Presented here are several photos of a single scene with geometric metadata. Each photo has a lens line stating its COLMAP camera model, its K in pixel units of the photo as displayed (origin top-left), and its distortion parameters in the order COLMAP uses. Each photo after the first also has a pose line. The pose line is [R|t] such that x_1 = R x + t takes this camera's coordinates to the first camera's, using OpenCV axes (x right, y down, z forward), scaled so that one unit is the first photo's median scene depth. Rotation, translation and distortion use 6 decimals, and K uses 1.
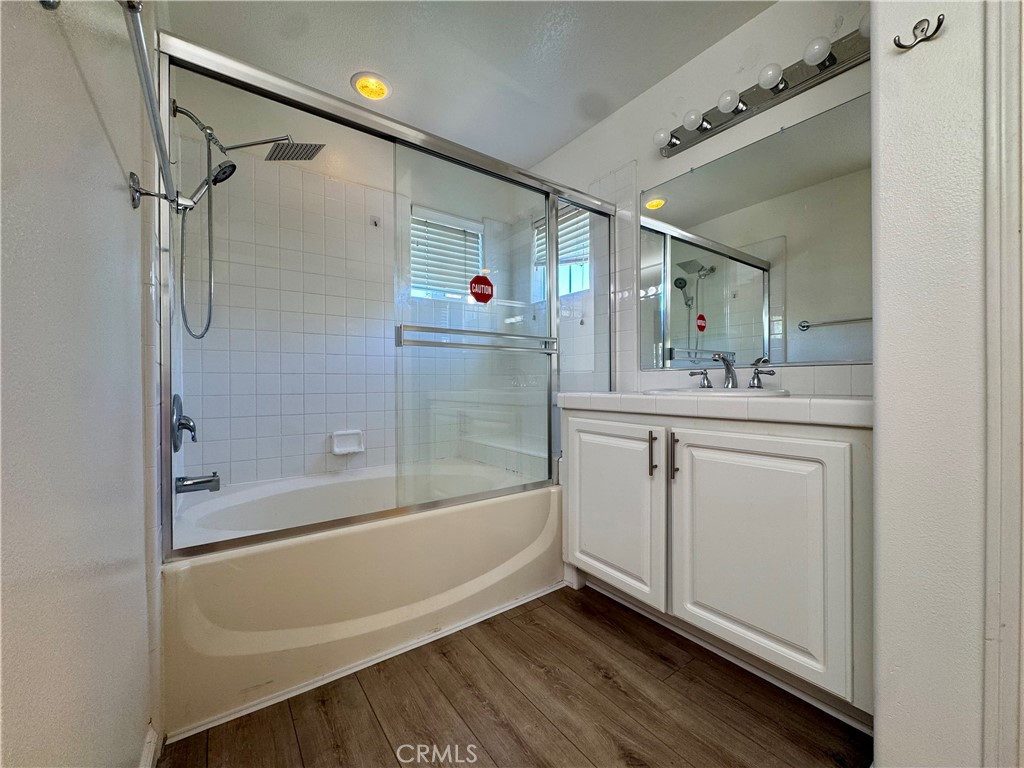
lens RADIAL K [[409.6, 0, 510.4], [0, 409.6, 383.0], [0, 0, 1]] dist [-0.000743, -0.000031]
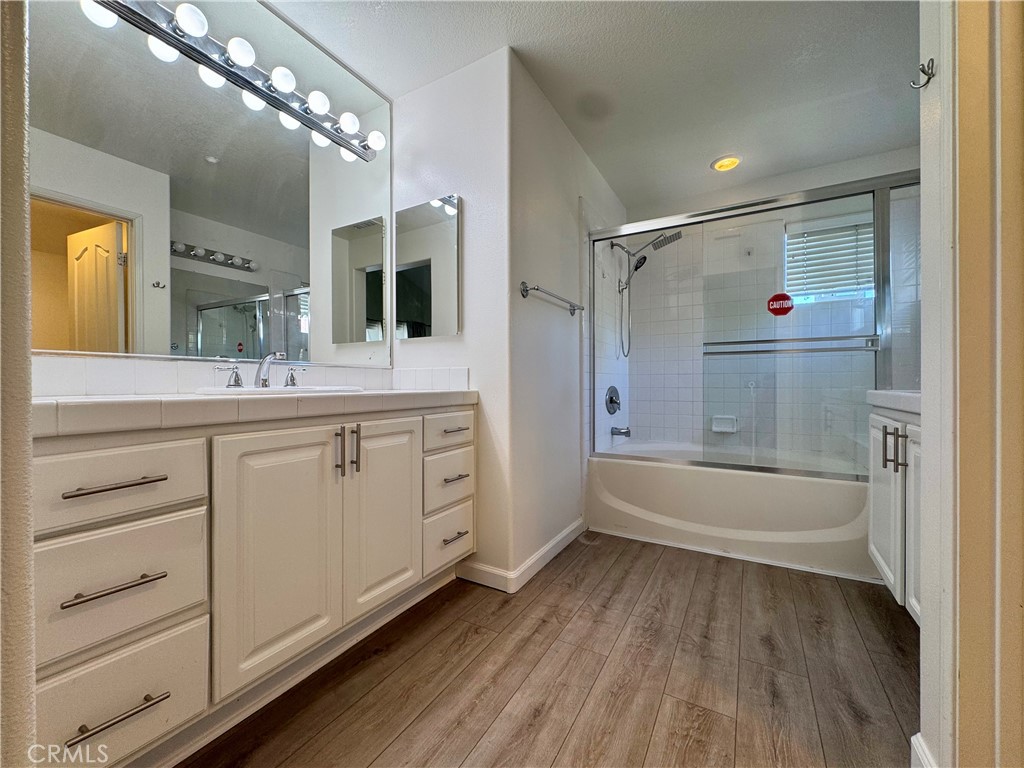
lens RADIAL K [[409.6, 0, 512.8], [0, 409.6, 383.1], [0, 0, 1]] dist [-0.000743, -0.000031]
pose [[0.403106, 0.004530, -0.915142, 0.819407], [0.002869, 0.999977, 0.006214, -0.002304], [0.915149, -0.005130, 0.403084, -0.264290]]
